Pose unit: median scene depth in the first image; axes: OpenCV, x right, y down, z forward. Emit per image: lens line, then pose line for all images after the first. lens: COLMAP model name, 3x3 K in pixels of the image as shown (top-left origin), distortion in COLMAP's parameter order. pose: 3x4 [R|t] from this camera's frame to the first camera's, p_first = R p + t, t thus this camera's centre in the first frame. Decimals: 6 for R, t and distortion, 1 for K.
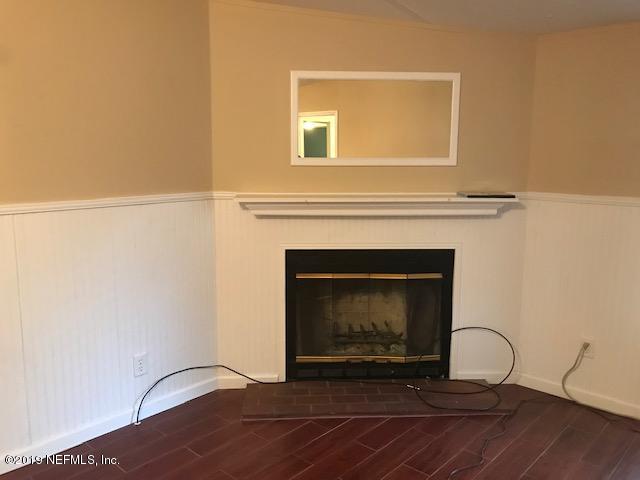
lens RADIAL K [[534.0, 0, 320.0], [0, 534.0, 240.0], [0, 0, 1]] dist [0.002202, 0.001827]
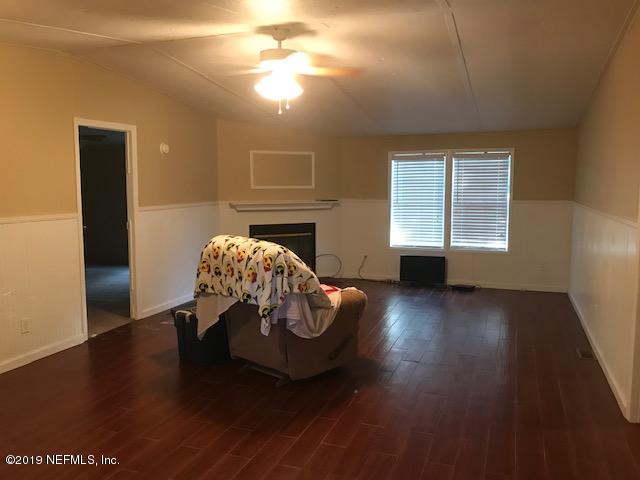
lens RADIAL K [[534.0, 0, 320.0], [0, 534.0, 240.0], [0, 0, 1]] dist [0.002202, 0.001827]
pose [[0.919043, -0.046894, 0.391358, -0.702090], [0.063197, 0.997583, -0.028873, 0.171423], [-0.389059, 0.051268, 0.919785, -1.273505]]
